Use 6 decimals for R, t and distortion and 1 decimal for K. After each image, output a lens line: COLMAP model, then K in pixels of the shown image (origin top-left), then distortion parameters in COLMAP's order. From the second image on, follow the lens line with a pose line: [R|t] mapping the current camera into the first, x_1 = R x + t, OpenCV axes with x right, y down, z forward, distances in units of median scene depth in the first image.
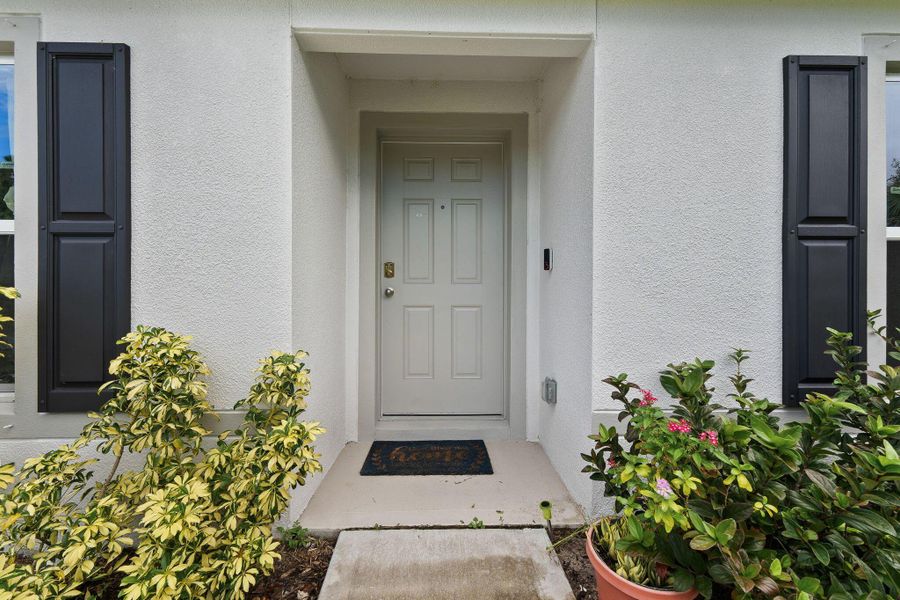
lens RADIAL K [[377.9, 0, 446.5], [0, 377.9, 301.7], [0, 0, 1]] dist [0.002110, 0.000652]
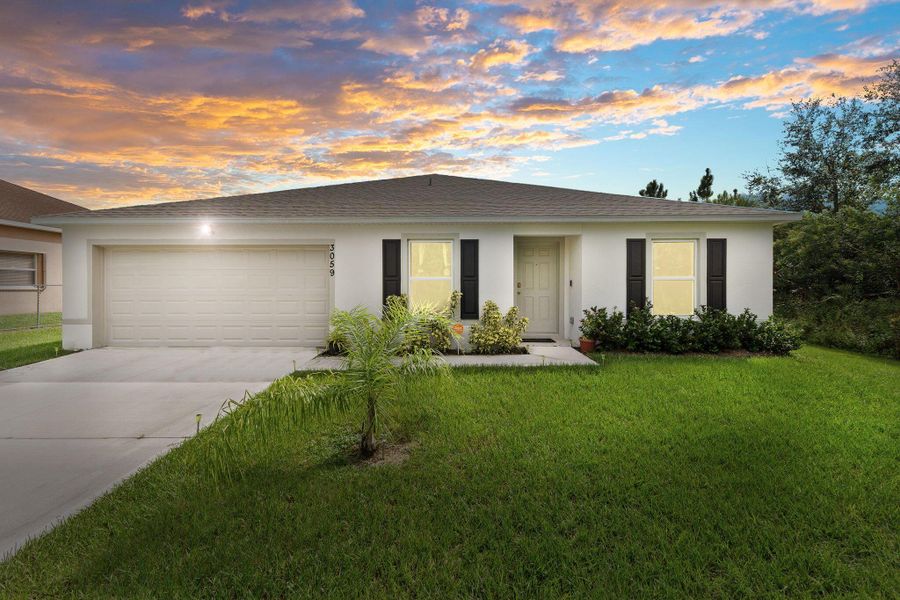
lens RADIAL K [[377.9, 0, 452.7], [0, 377.9, 299.0], [0, 0, 1]] dist [0.002110, 0.000652]
pose [[0.999088, -0.001762, -0.042651, -0.794189], [0.001991, 0.999984, 0.005328, 0.016215], [0.042641, -0.005408, 0.999076, -2.972344]]
